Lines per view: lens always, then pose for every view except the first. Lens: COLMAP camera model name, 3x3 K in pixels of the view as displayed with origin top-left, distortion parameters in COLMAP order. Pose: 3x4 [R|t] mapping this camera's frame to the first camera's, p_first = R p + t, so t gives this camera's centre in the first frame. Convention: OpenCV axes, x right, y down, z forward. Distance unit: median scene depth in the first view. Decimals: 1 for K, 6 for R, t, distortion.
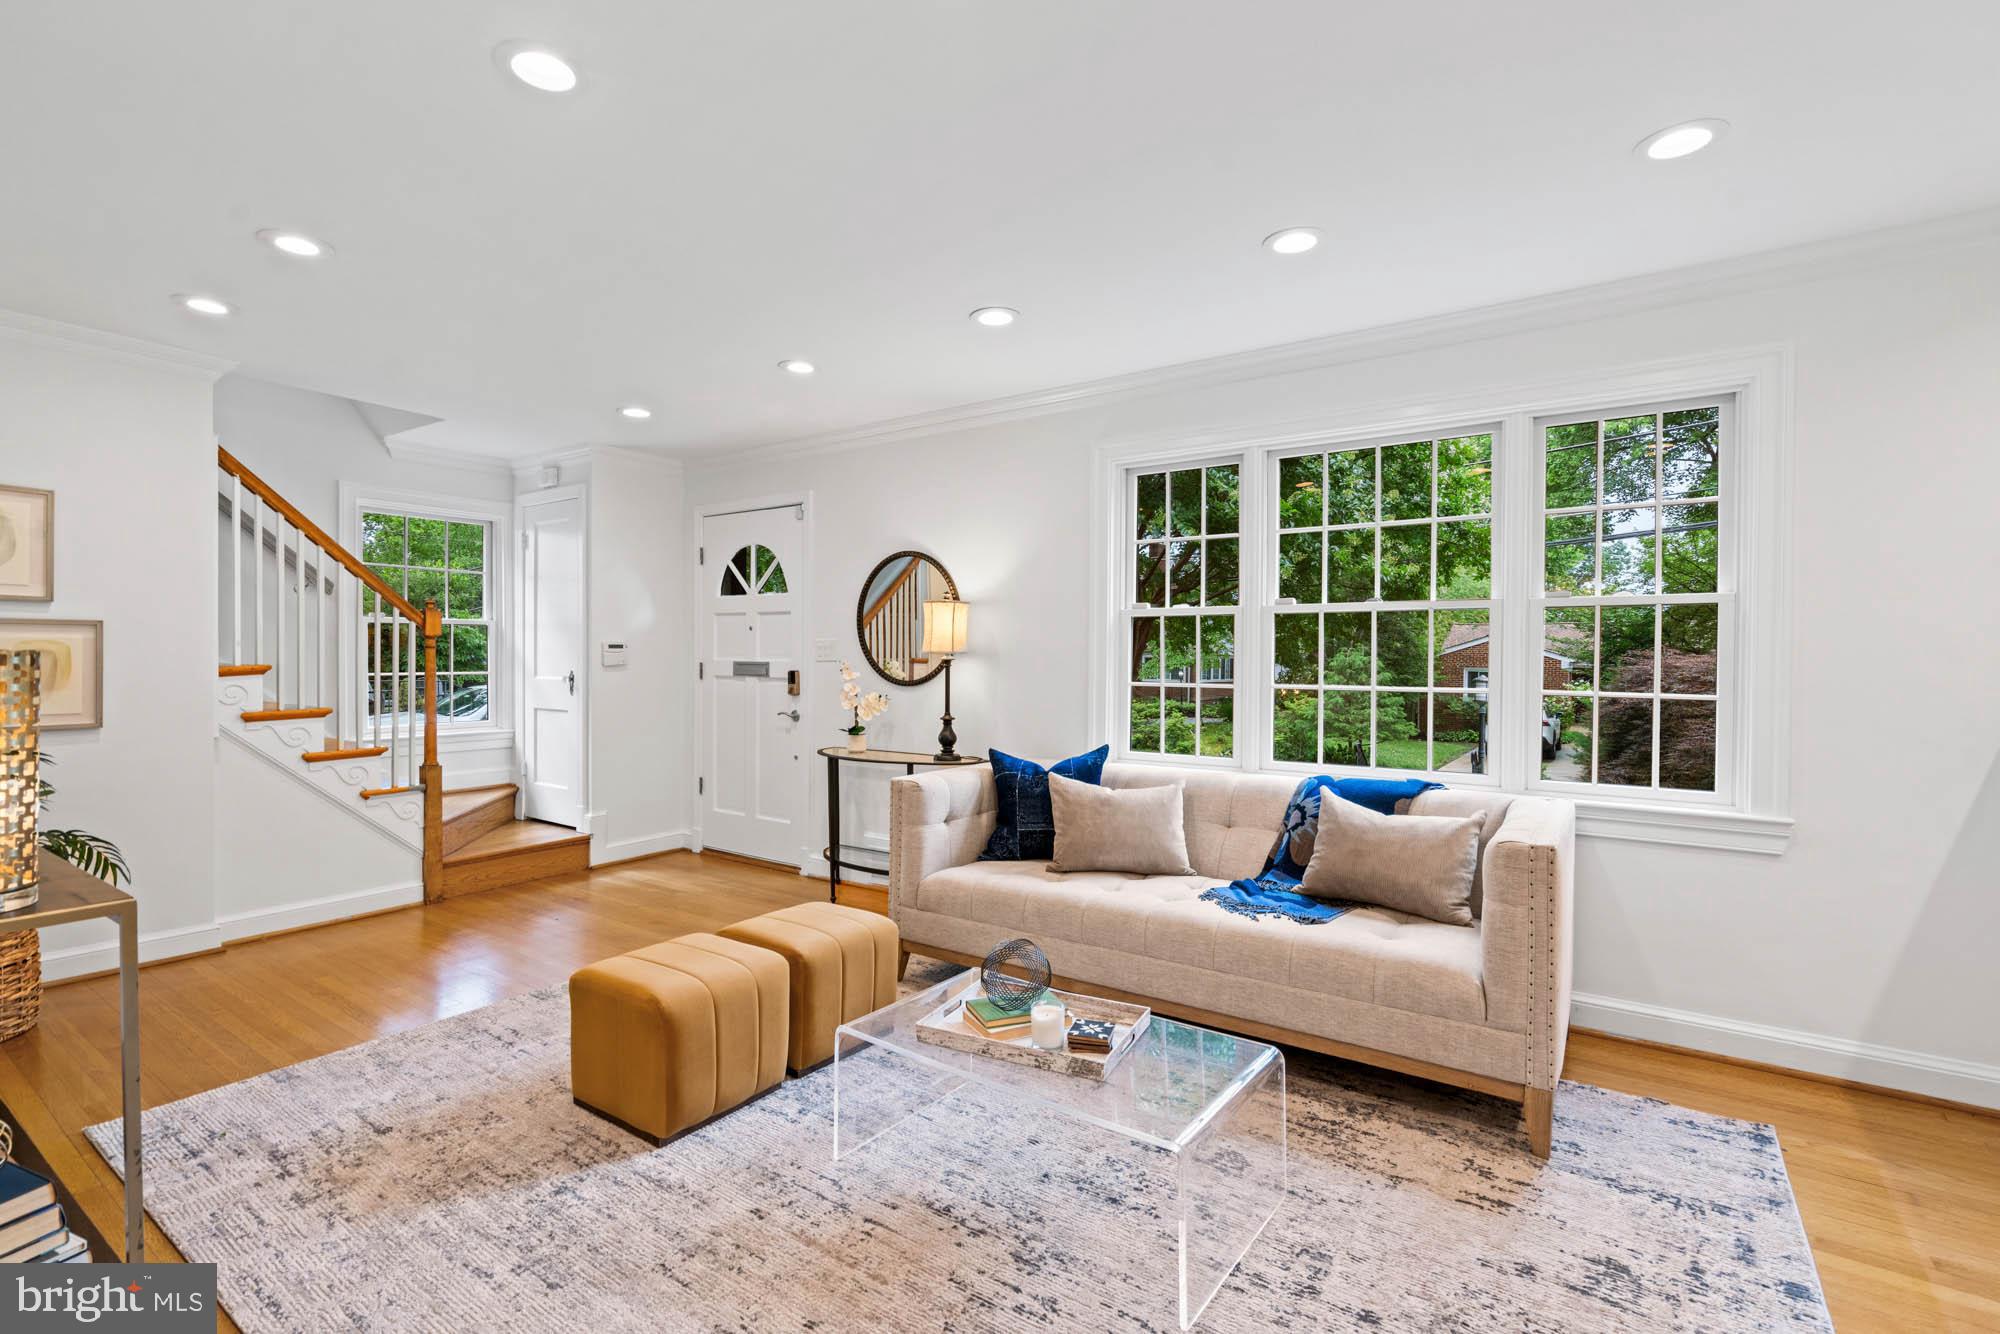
lens RADIAL K [[910.7, 0, 992.0], [0, 910.7, 665.3], [0, 0, 1]] dist [-0.010188, 0.004779]
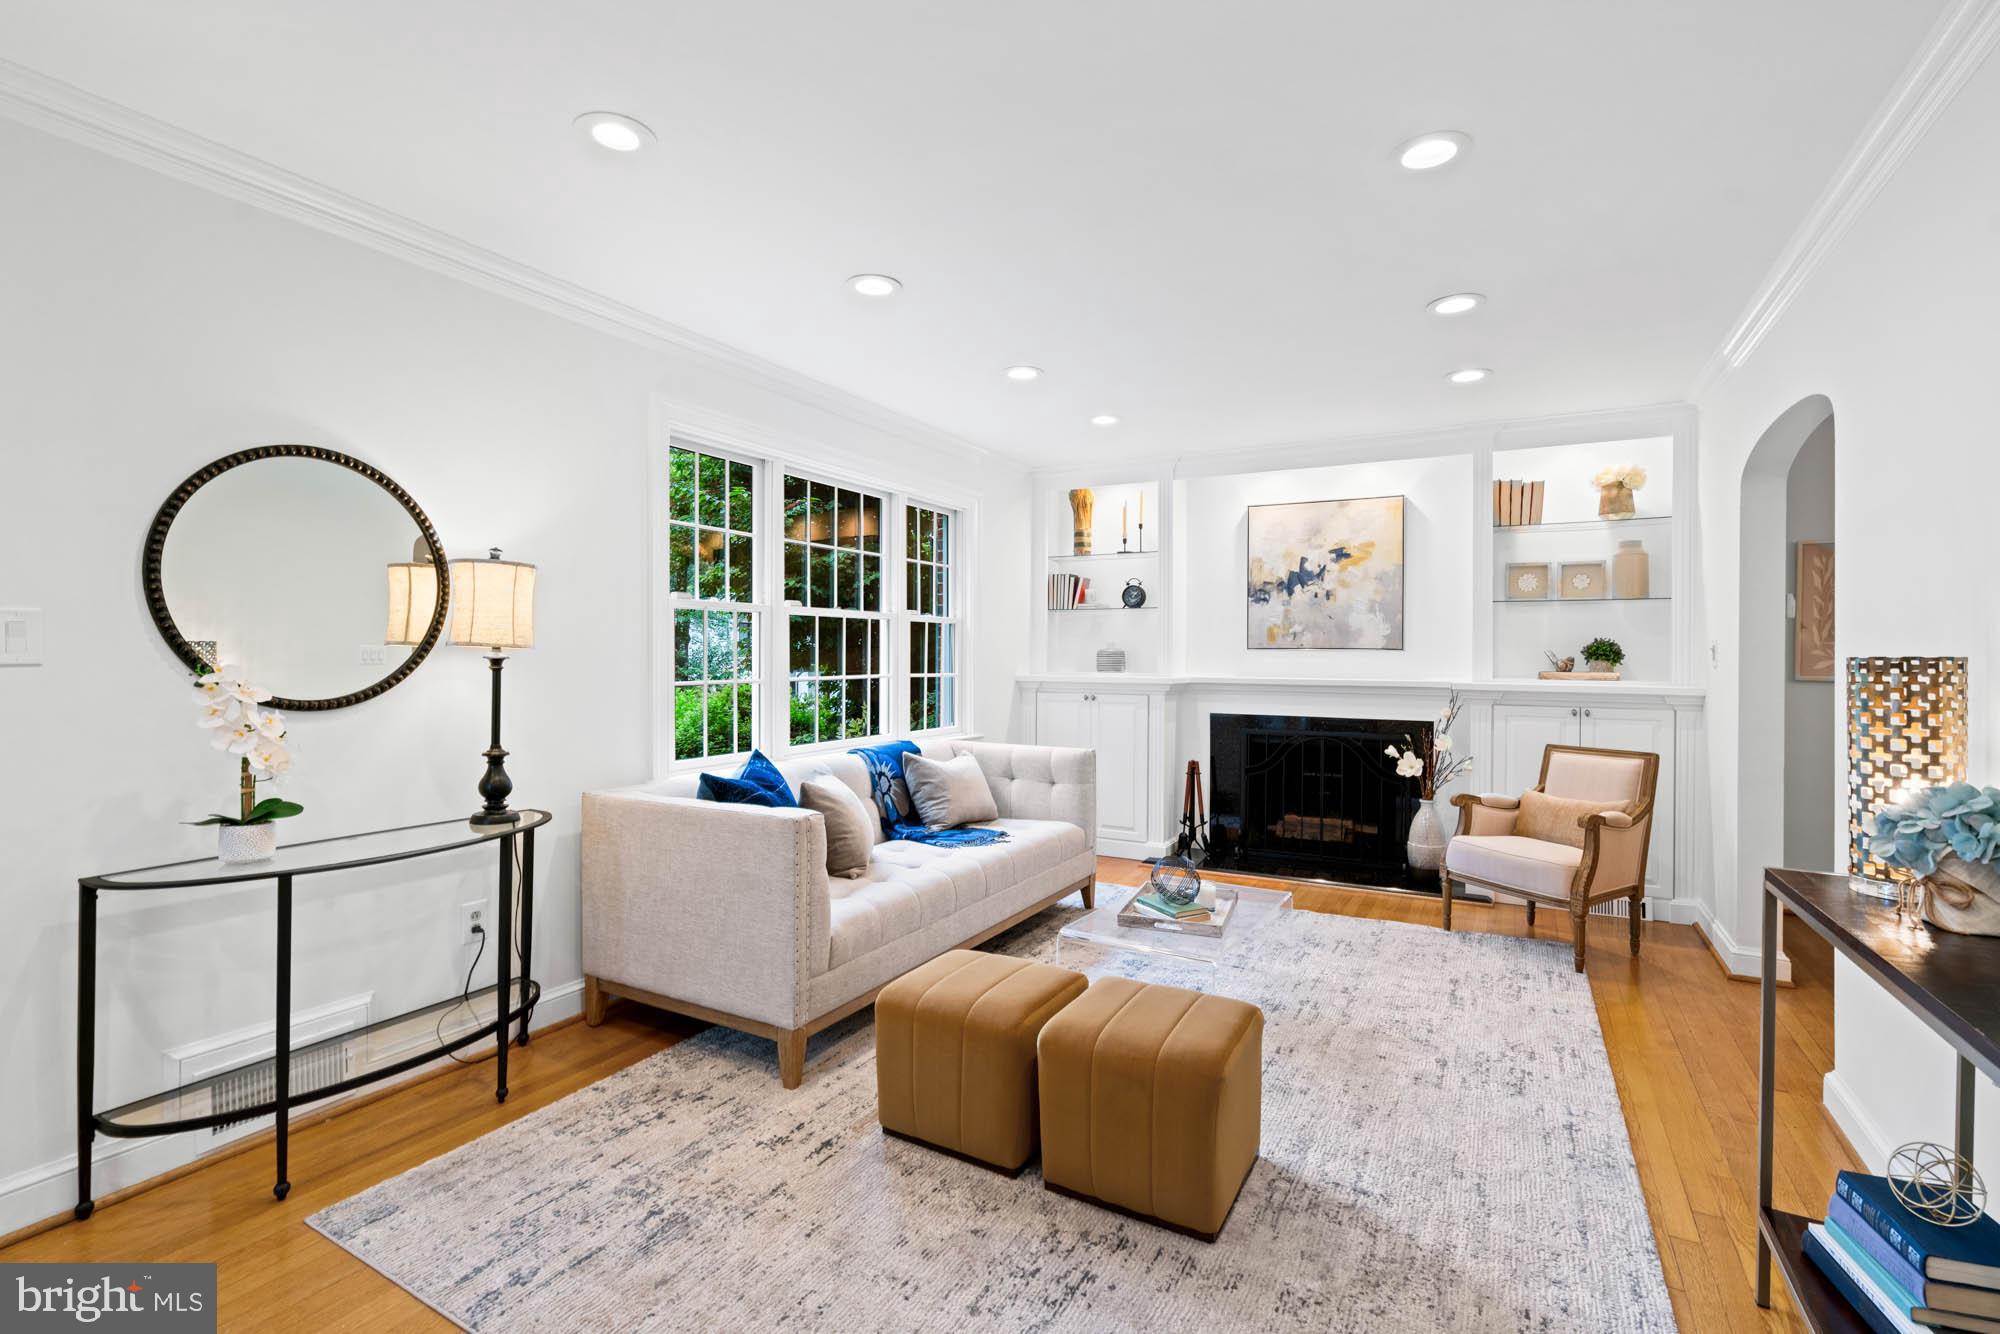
lens RADIAL K [[910.7, 0, 1012.6], [0, 910.7, 646.0], [0, 0, 1]] dist [-0.010188, 0.004779]
pose [[-0.098947, 0.003257, 0.995087, -0.798990], [0.004431, 0.999986, -0.002832, -0.013031], [-0.995083, 0.004128, -0.098960, 0.823161]]
